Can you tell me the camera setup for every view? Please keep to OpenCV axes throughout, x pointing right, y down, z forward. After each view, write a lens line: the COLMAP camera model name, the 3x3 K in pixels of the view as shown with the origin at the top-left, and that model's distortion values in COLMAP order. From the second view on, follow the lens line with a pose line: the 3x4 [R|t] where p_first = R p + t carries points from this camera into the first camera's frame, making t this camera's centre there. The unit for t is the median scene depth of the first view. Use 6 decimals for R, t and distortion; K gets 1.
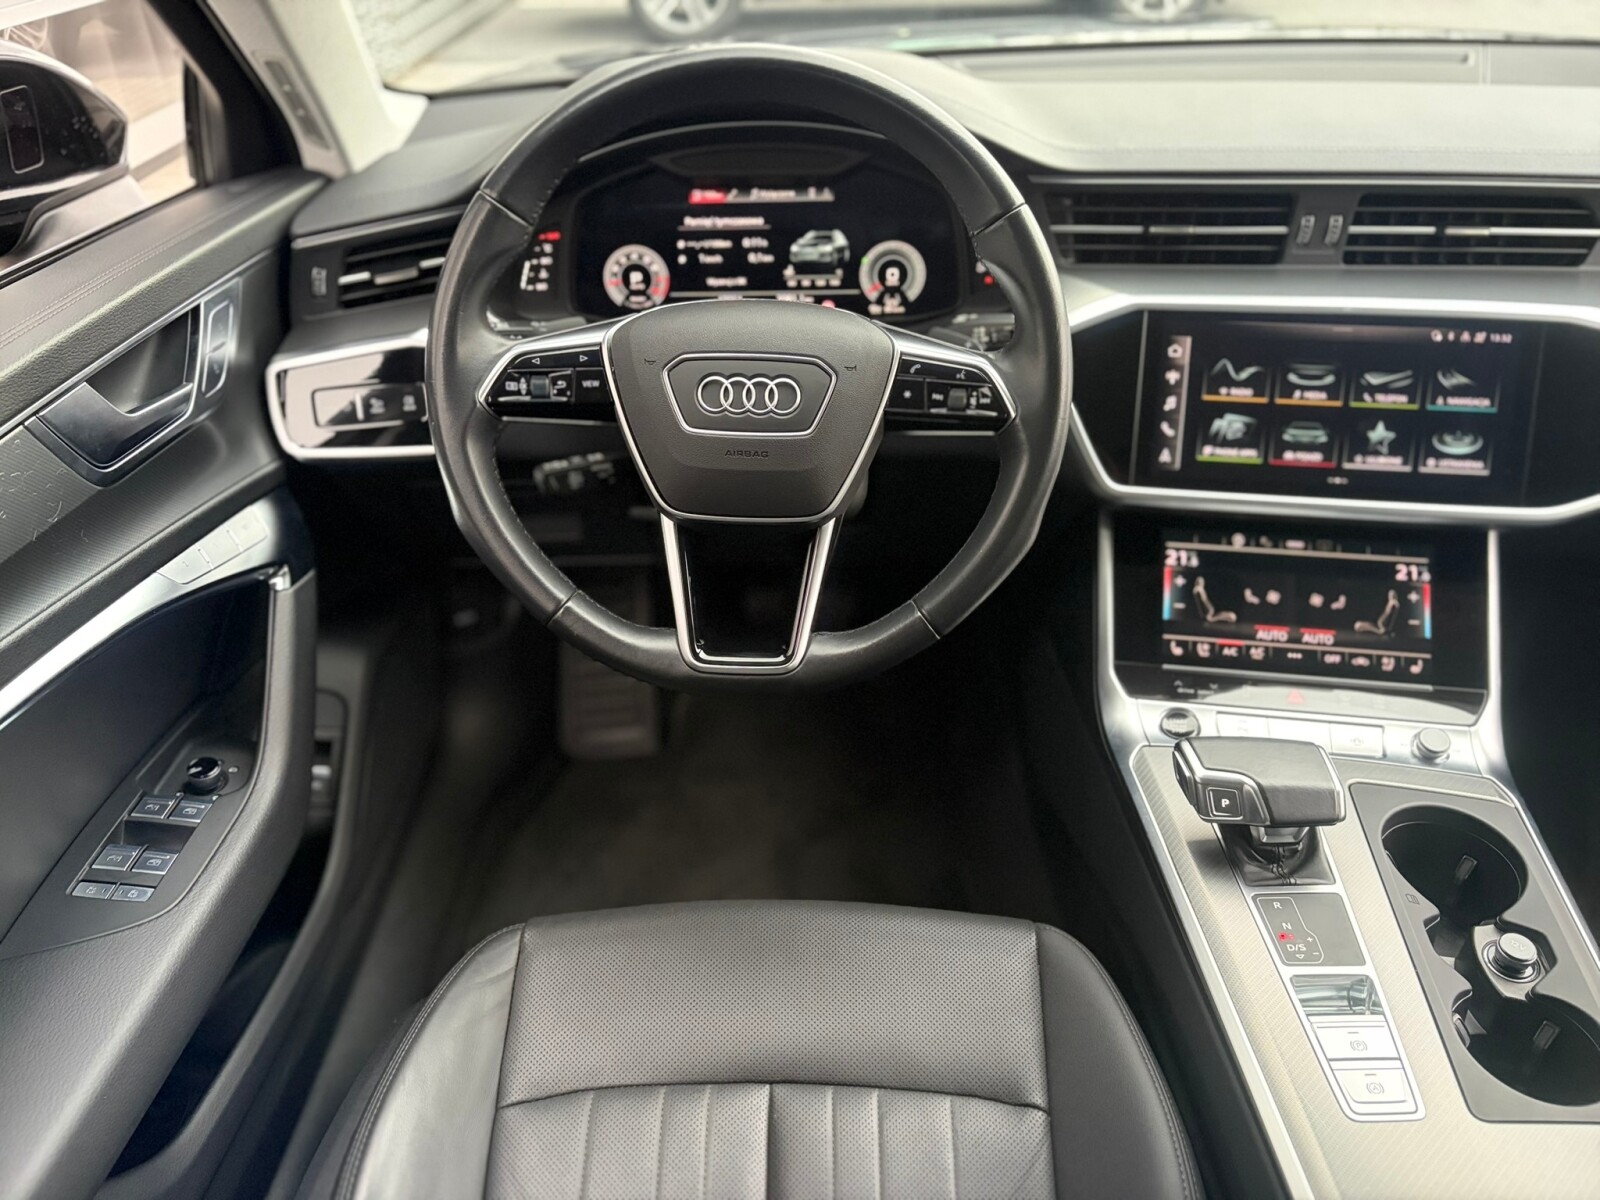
lens RADIAL K [[1228.9, 0, 800.8], [0, 1228.9, 611.8], [0, 0, 1]] dist [0.015344, 0.003012]
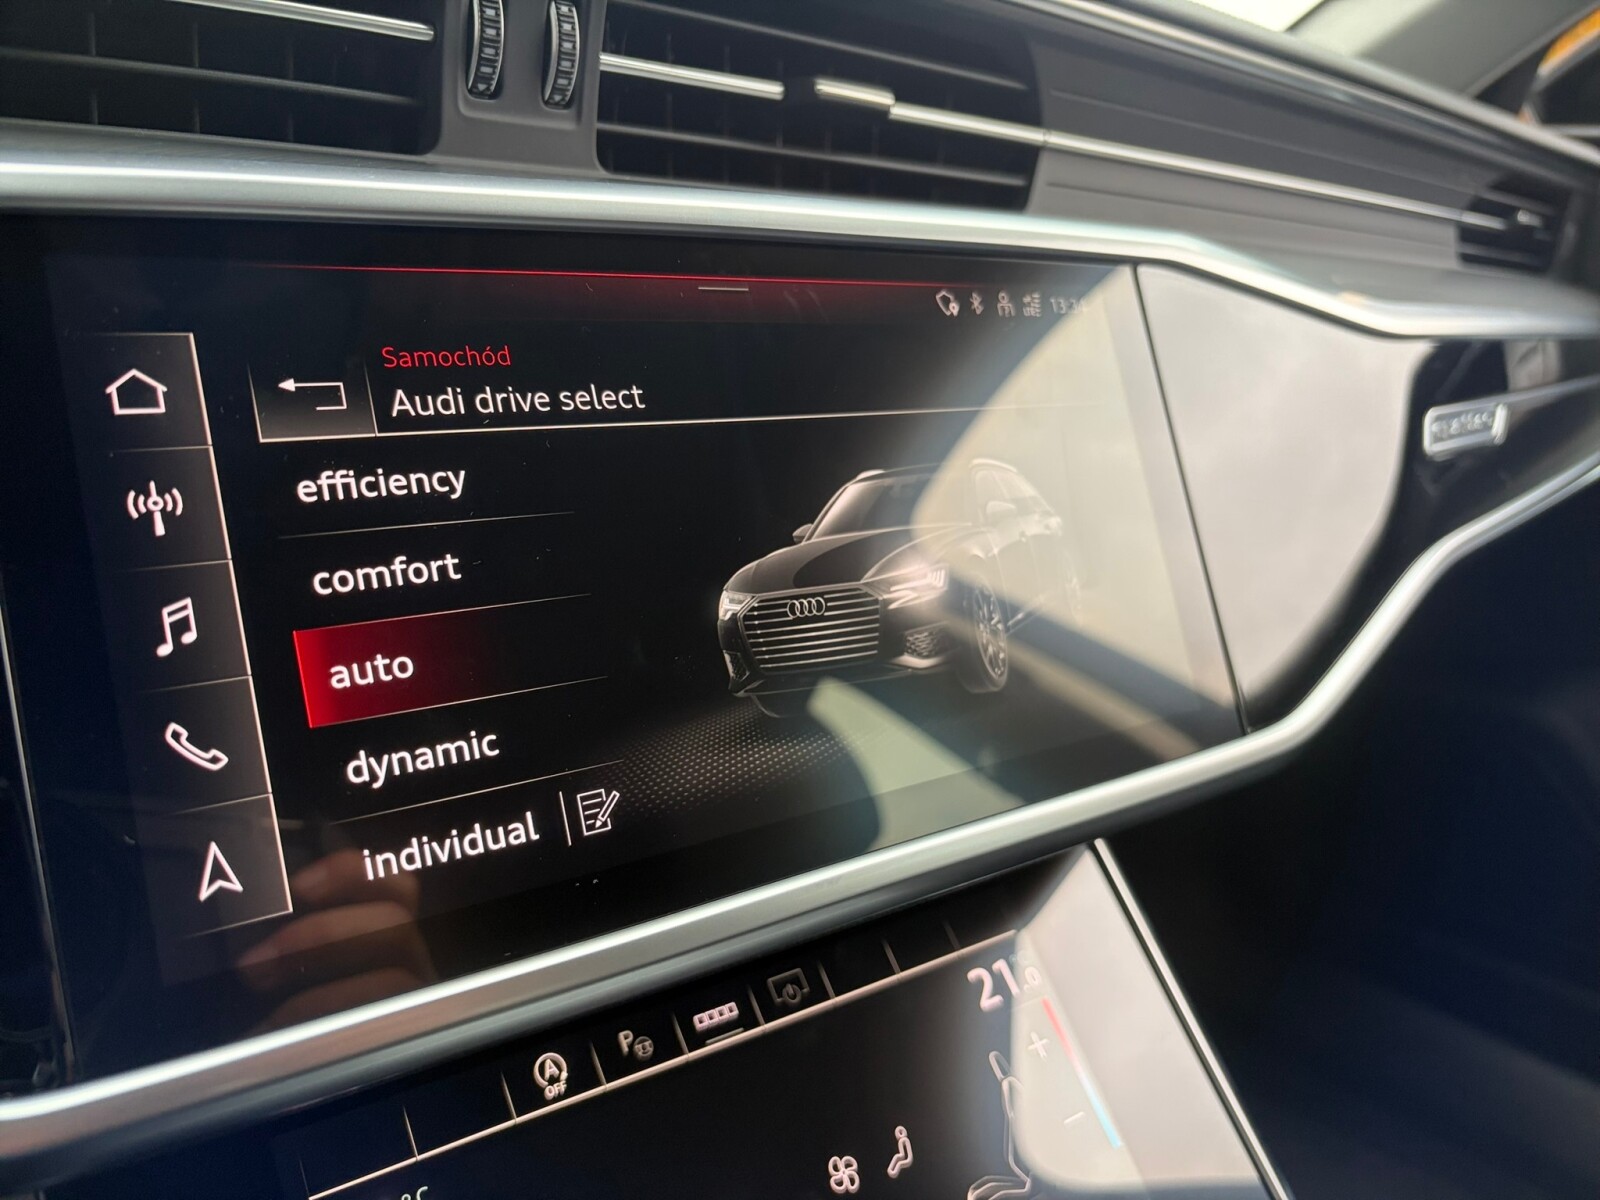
lens RADIAL K [[1254.5, 0, 804.7], [0, 1254.5, 614.6], [0, 0, 1]] dist [-0.011719, -0.003893]
pose [[0.704873, -0.152098, 0.692835, 0.220107], [0.321487, 0.939164, -0.120899, -0.106635], [-0.632297, 0.307956, 0.710889, 0.750085]]
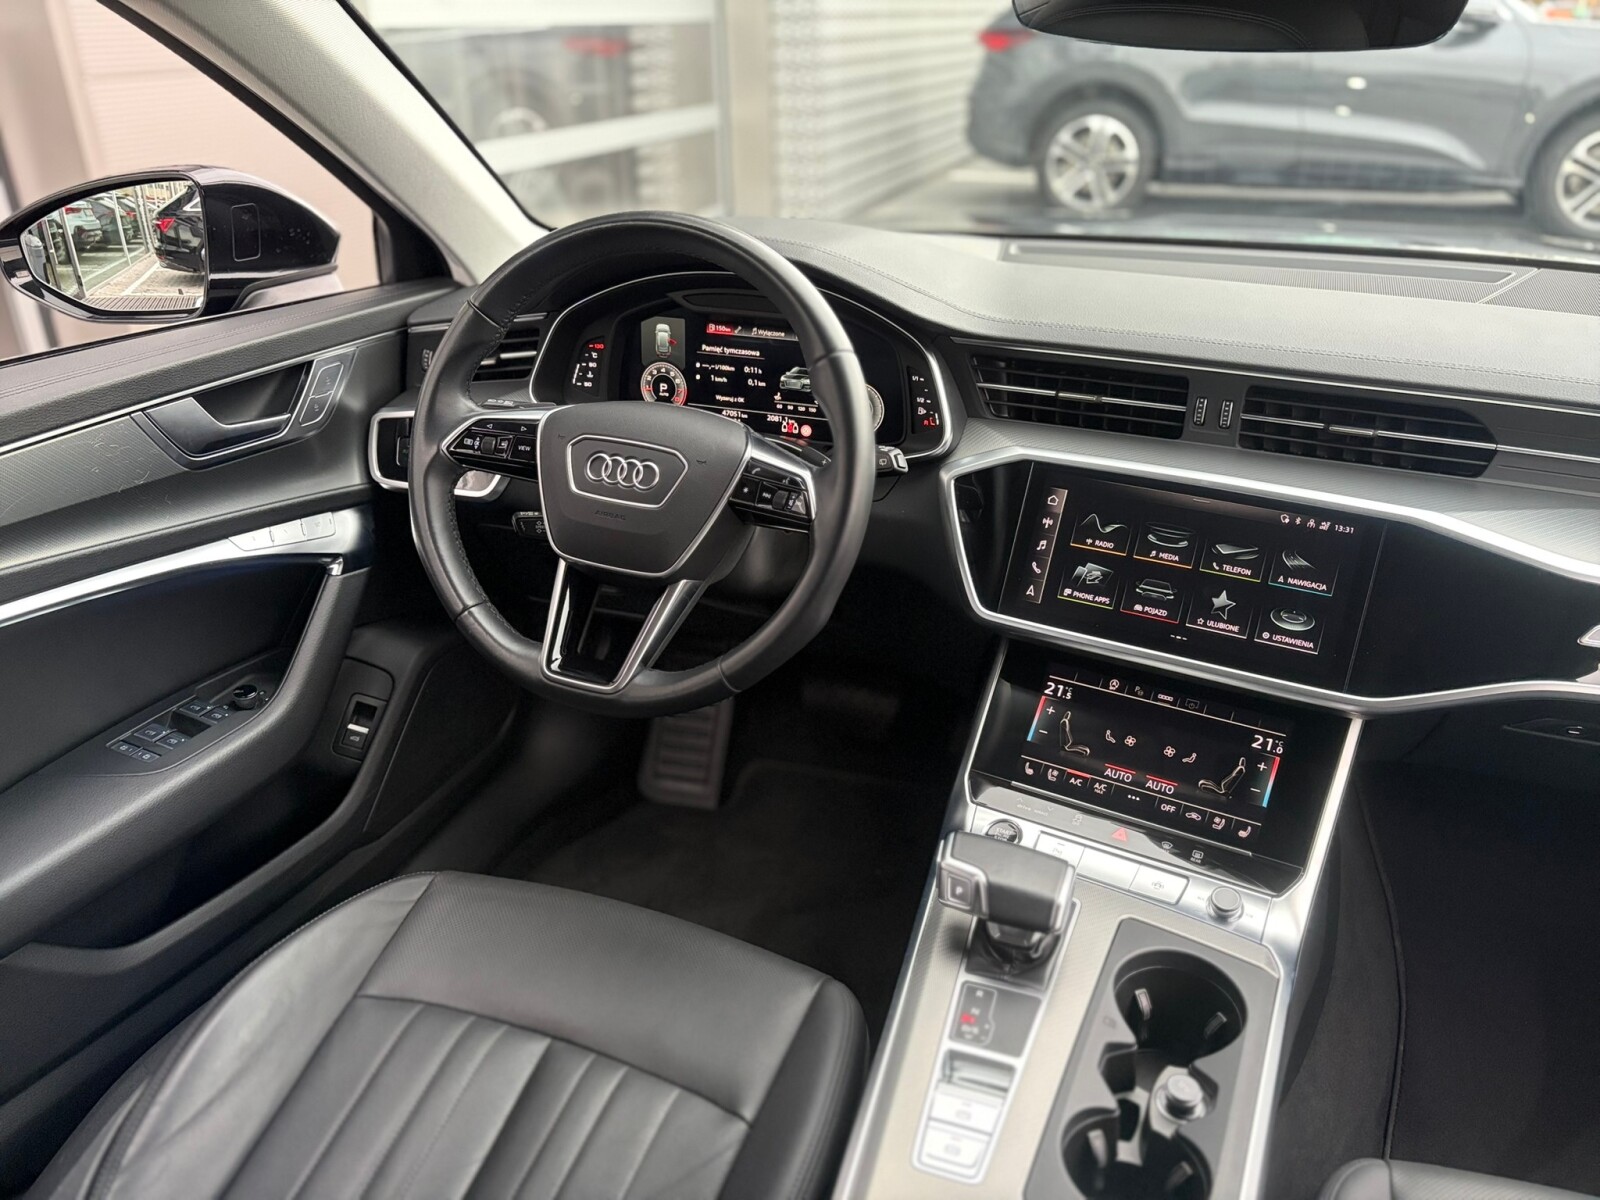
lens RADIAL K [[1212.0, 0, 801.7], [0, 1212.0, 611.2], [0, 0, 1]] dist [0.173524, -0.527981]
pose [[0.936476, 0.169605, -0.306998, 0.430306], [-0.205387, 0.974714, -0.088026, 0.030816], [0.284306, 0.145488, 0.947631, -0.102004]]
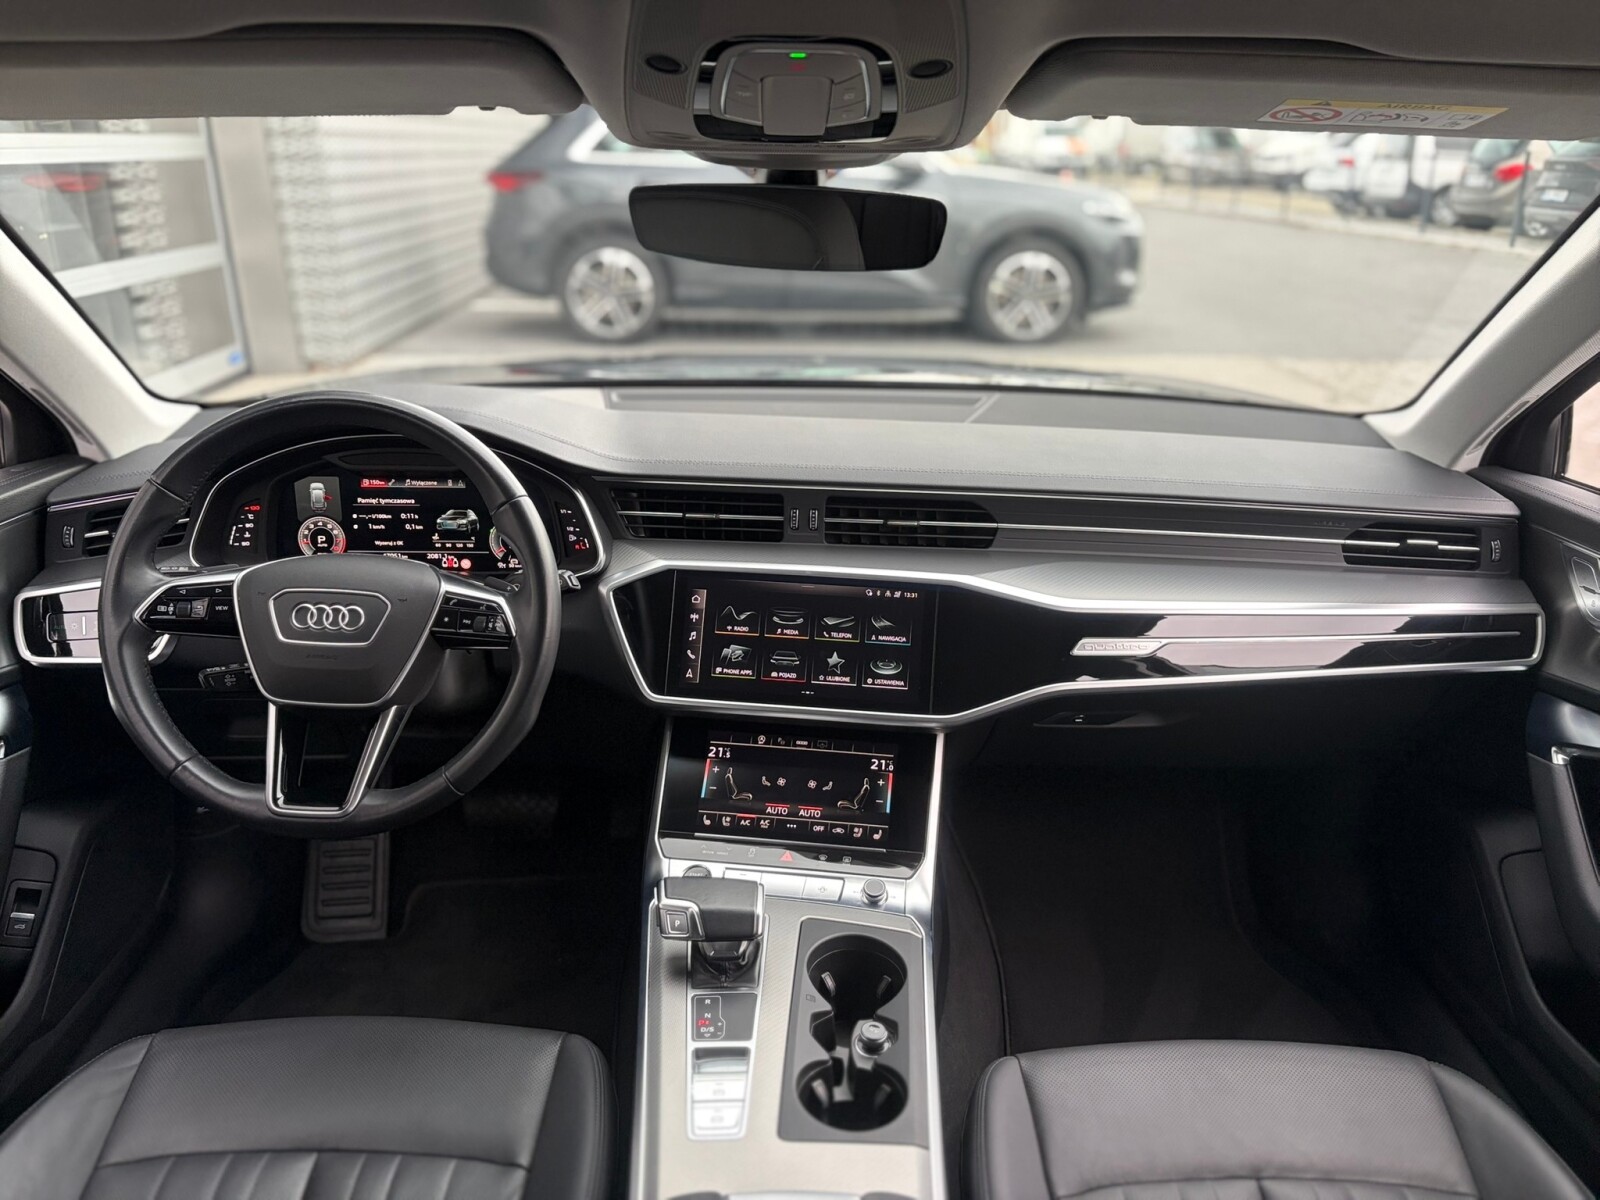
lens RADIAL K [[1225.7, 0, 800.0], [0, 1225.7, 600.0], [0, 0, 1]] dist [0.123555, -0.183368]
pose [[0.999229, 0.021747, 0.032698, 0.361367], [-0.013869, 0.974430, -0.224264, 0.095625], [-0.036739, 0.223637, 0.973980, -0.343812]]
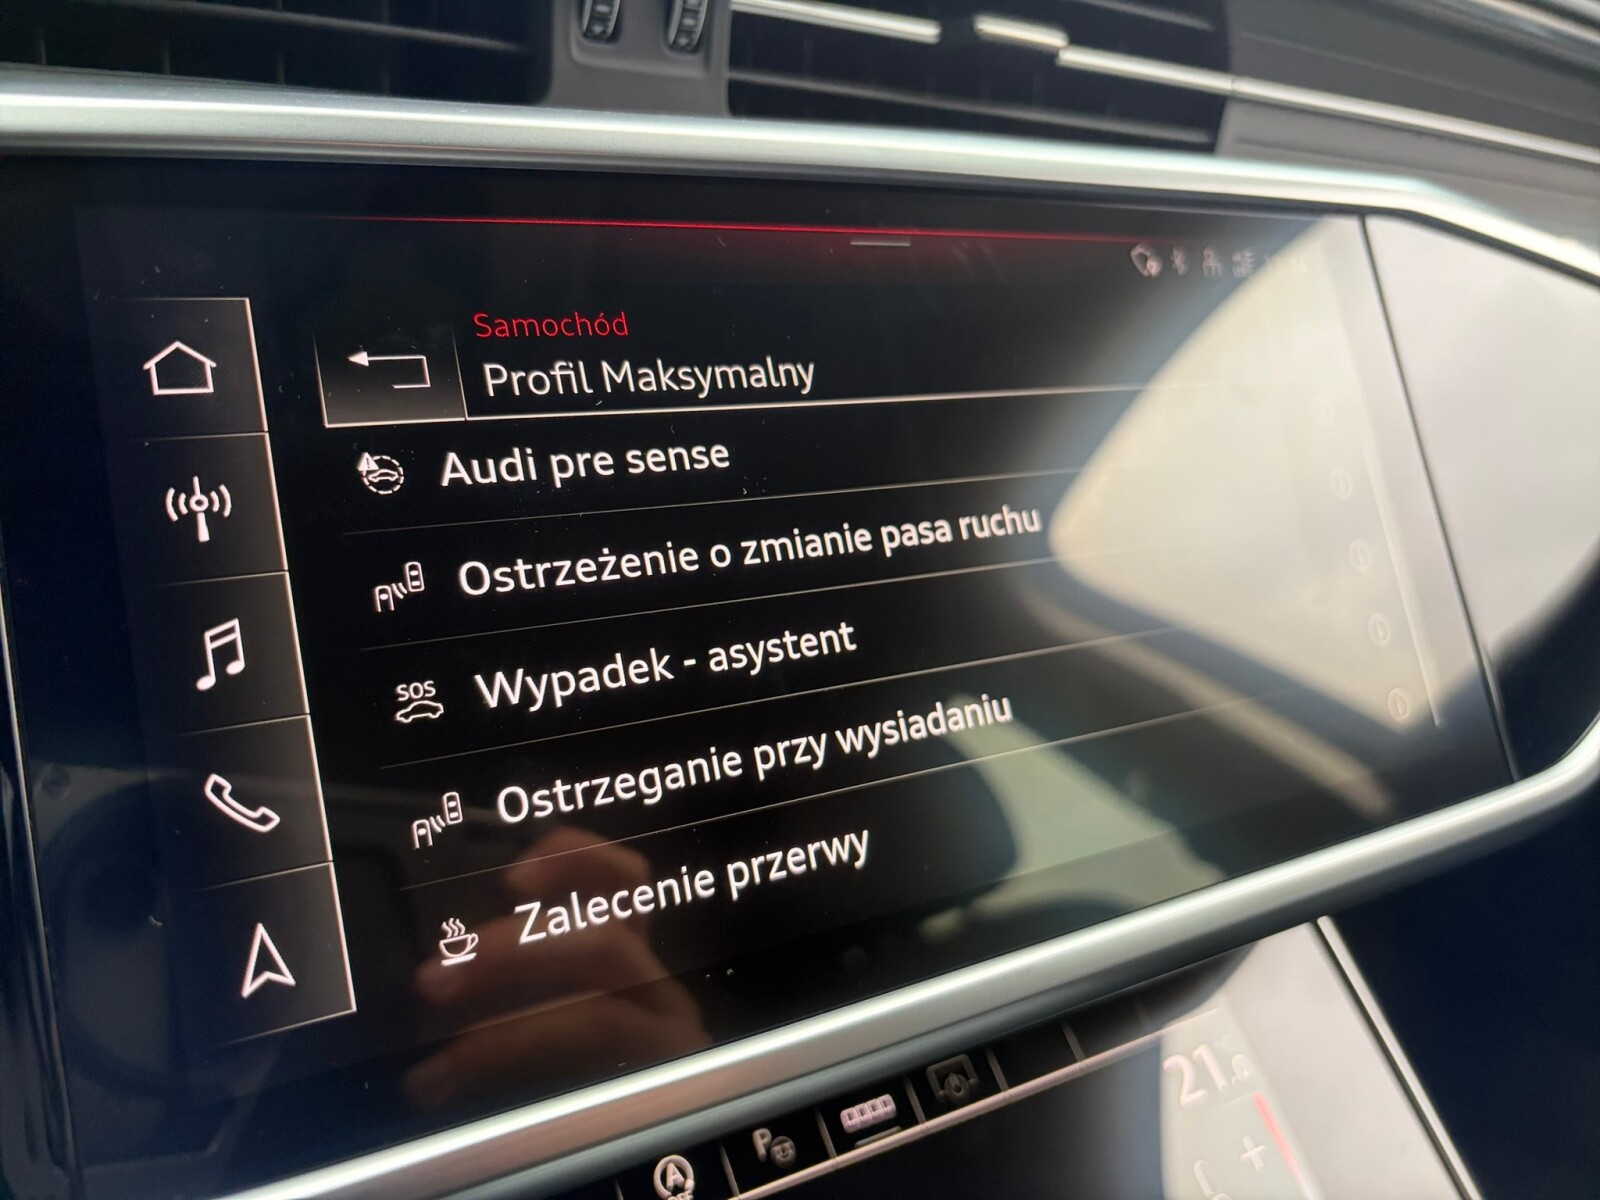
lens RADIAL K [[1271.5, 0, 800.0], [0, 1271.5, 600.0], [0, 0, 1]] dist [-0.020552, 0.002048]
pose [[0.771146, -0.138578, 0.621394, 0.245116], [0.308231, 0.935276, -0.173935, -0.116419], [-0.557071, 0.325662, 0.763948, 0.787865]]
